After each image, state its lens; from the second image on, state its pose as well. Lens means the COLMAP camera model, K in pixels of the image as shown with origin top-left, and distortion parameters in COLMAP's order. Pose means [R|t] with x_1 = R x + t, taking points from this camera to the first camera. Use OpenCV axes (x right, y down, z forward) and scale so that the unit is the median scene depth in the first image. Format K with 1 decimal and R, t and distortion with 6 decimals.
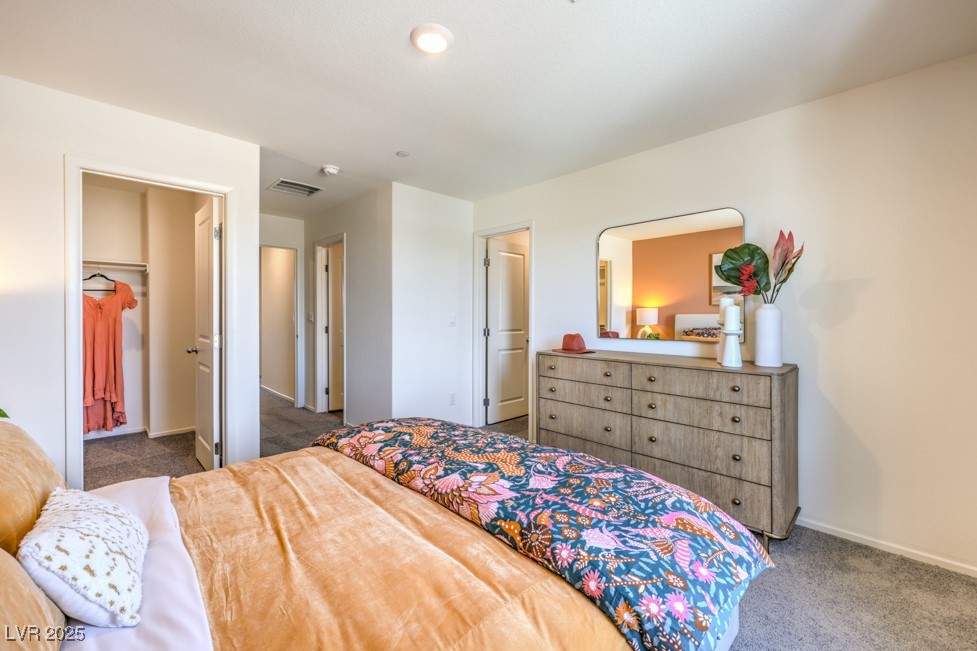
lens RADIAL K [[403.8, 0, 493.6], [0, 403.8, 317.8], [0, 0, 1]] dist [0.000264, 0.000028]
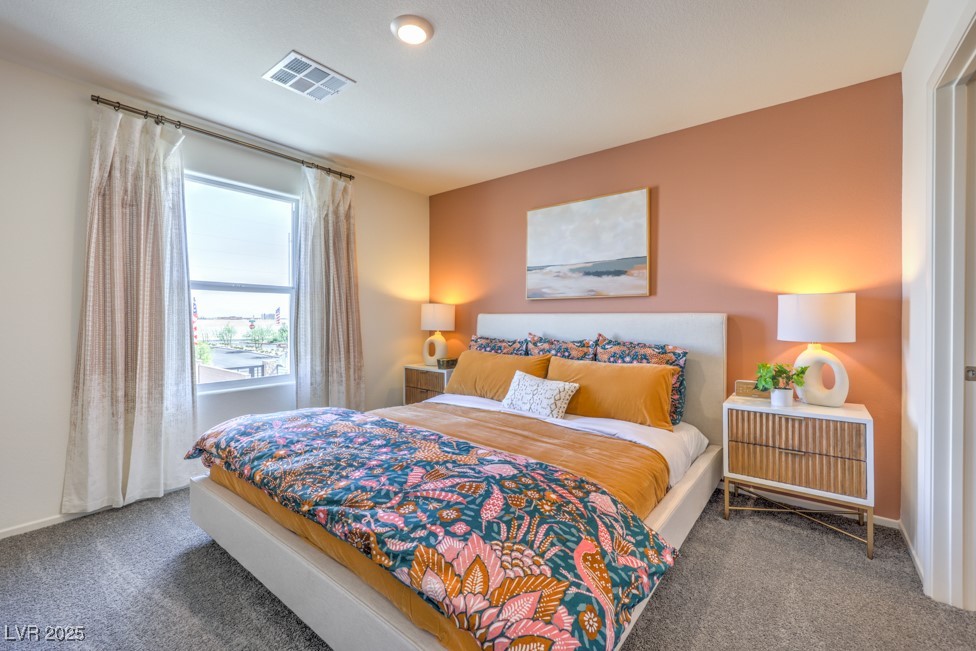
lens RADIAL K [[398.7, 0, 500.1], [0, 398.7, 322.4], [0, 0, 1]] dist [0.000959, 0.000110]
pose [[-0.990067, -0.003453, -0.140551, -0.278671], [-0.005709, 0.999861, 0.015652, 0.037182], [0.140478, 0.016299, -0.989950, 2.442513]]
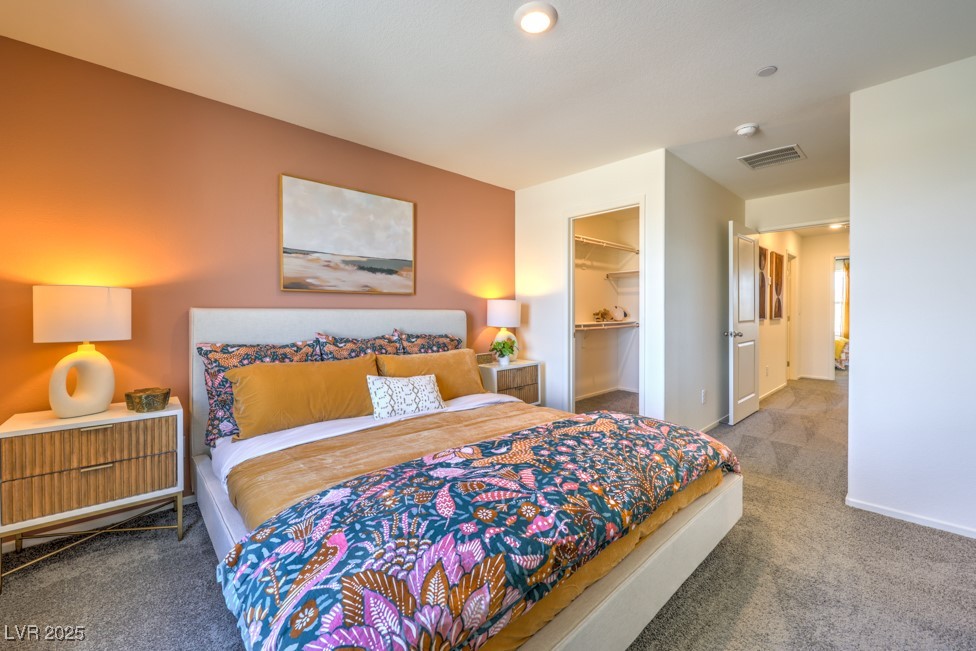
lens RADIAL K [[394.2, 0, 485.9], [0, 394.2, 316.4], [0, 0, 1]] dist [0.001494, 0.000098]
pose [[-0.030876, 0.005941, -0.999506, 0.990558], [-0.003213, 0.999977, 0.006043, 0.042787], [0.999518, 0.003398, -0.030857, 1.086416]]
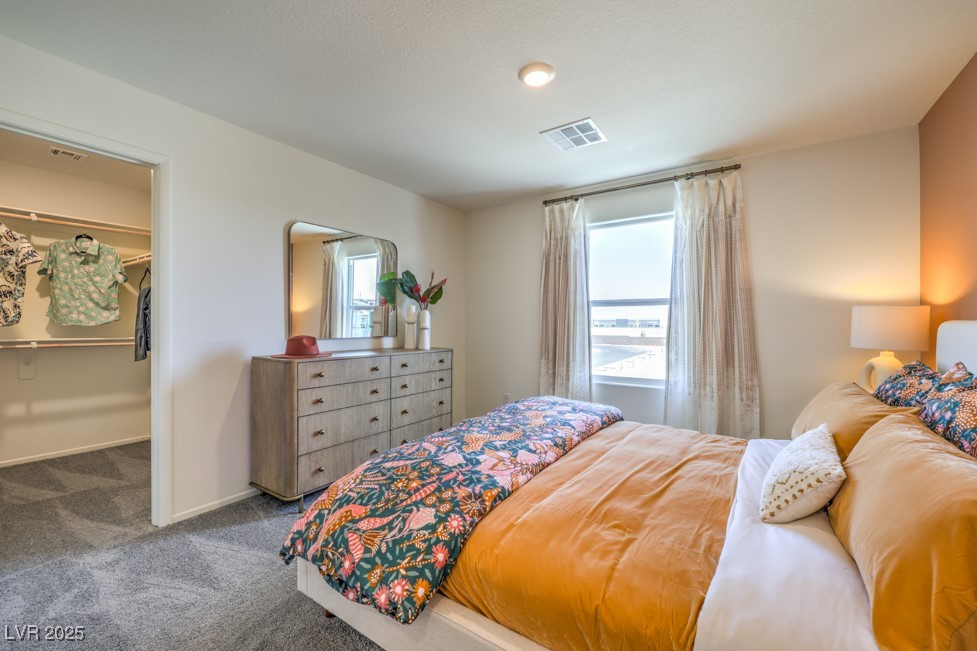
lens RADIAL K [[399.5, 0, 488.5], [0, 399.5, 325.5], [0, 0, 1]] dist [0.001748, 0.000409]
pose [[-0.208183, -0.005742, 0.978073, -1.501006], [0.000210, 0.999982, 0.005916, 0.027903], [-0.978090, 0.001437, -0.208178, 1.645917]]
